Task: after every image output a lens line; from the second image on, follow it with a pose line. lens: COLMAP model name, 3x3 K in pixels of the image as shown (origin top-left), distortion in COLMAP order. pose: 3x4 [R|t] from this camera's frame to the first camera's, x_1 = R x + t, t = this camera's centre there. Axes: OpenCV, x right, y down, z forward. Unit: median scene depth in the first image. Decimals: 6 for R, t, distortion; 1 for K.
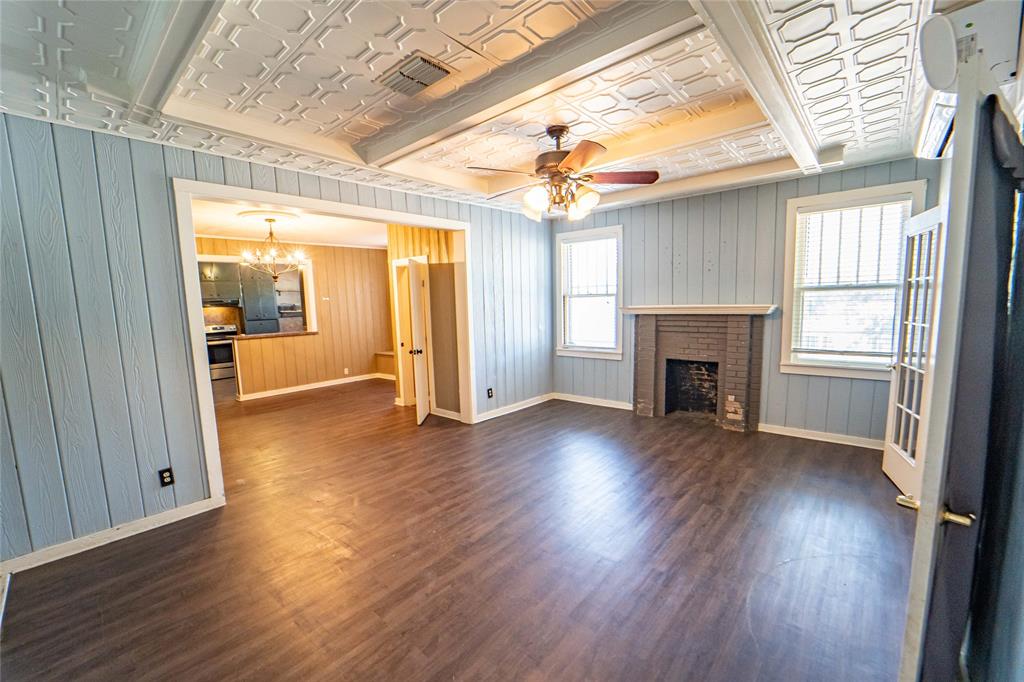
lens RADIAL K [[417.8, 0, 516.2], [0, 417.8, 352.2], [0, 0, 1]] dist [-0.018584, 0.000095]
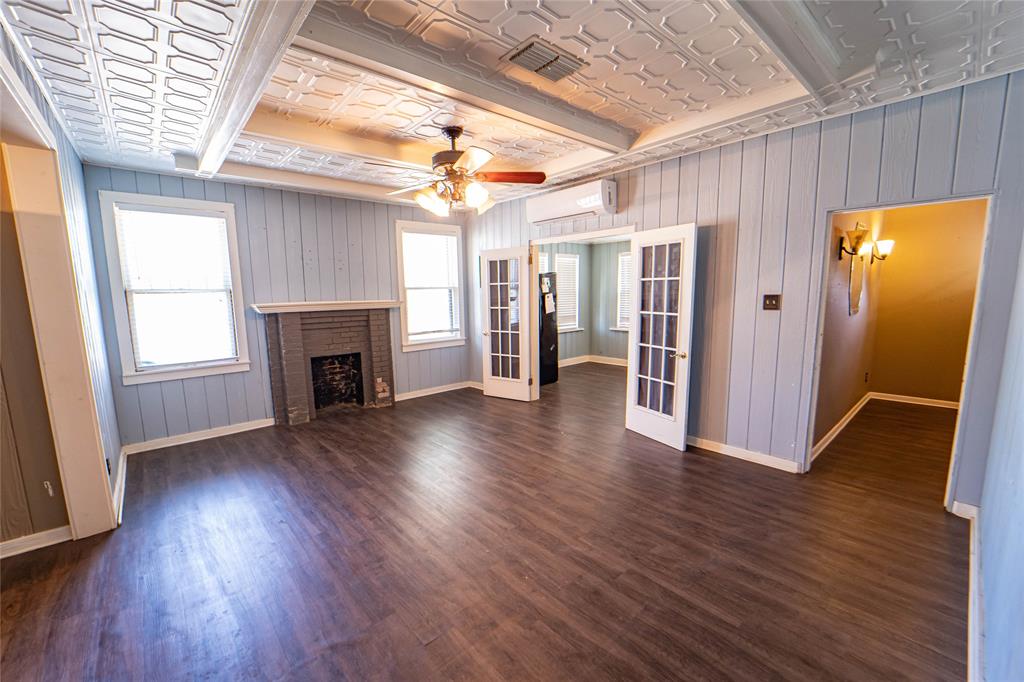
lens RADIAL K [[417.8, 0, 516.2], [0, 417.8, 352.2], [0, 0, 1]] dist [-0.018584, 0.000095]
pose [[0.125487, -0.119772, 0.984839, -0.551073], [0.131401, 0.985947, 0.103164, -0.035965], [-0.983355, 0.116463, 0.139462, 0.421584]]
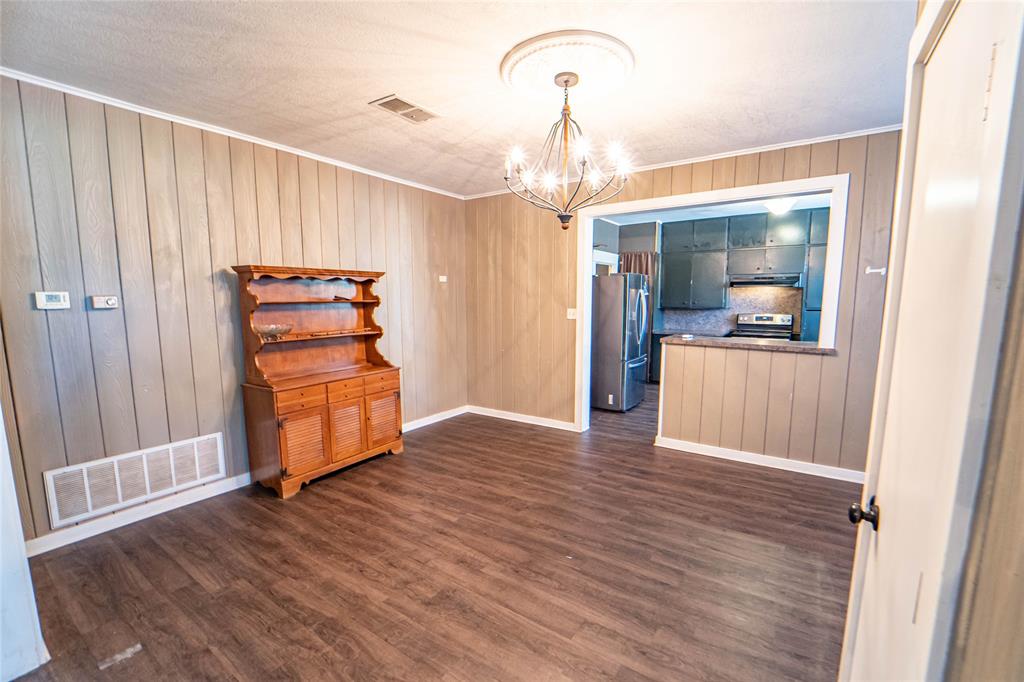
lens RADIAL K [[417.8, 0, 516.2], [0, 417.8, 352.2], [0, 0, 1]] dist [-0.018584, 0.000095]
pose [[0.118300, 0.168163, -0.978635, -0.162106], [-0.118806, 0.980873, 0.154186, -0.118150], [0.985845, 0.098027, 0.136016, 0.991359]]
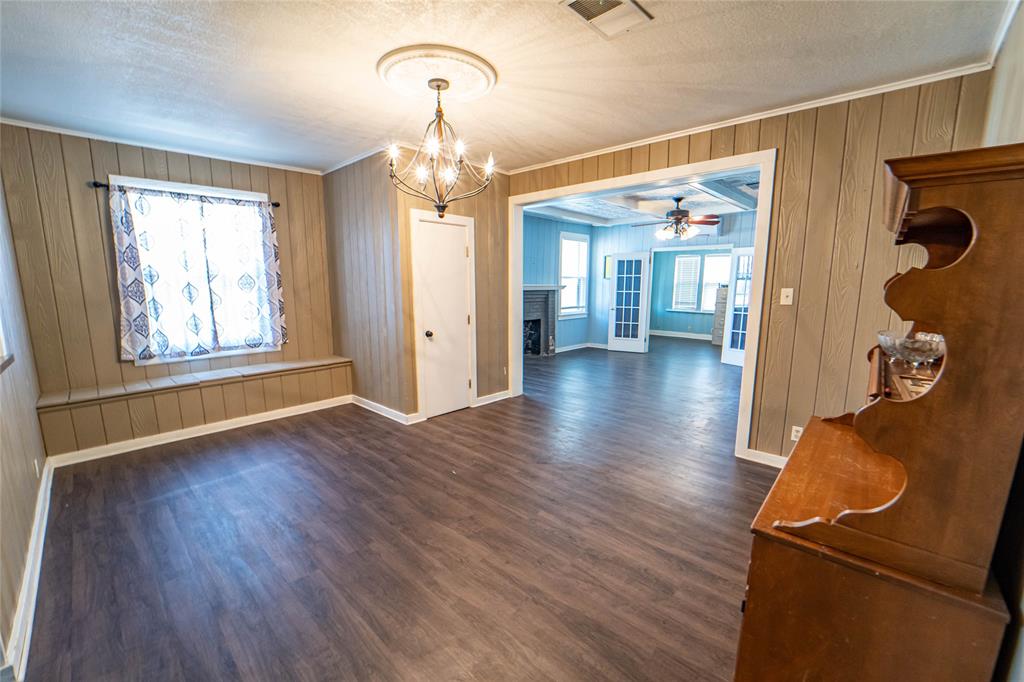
lens RADIAL K [[417.8, 0, 516.2], [0, 417.8, 352.2], [0, 0, 1]] dist [-0.018584, 0.000095]
pose [[0.045602, -0.138846, 0.989263, -1.192373], [0.113953, 0.984553, 0.132932, -0.077784], [-0.992439, 0.106667, 0.060720, 0.986223]]
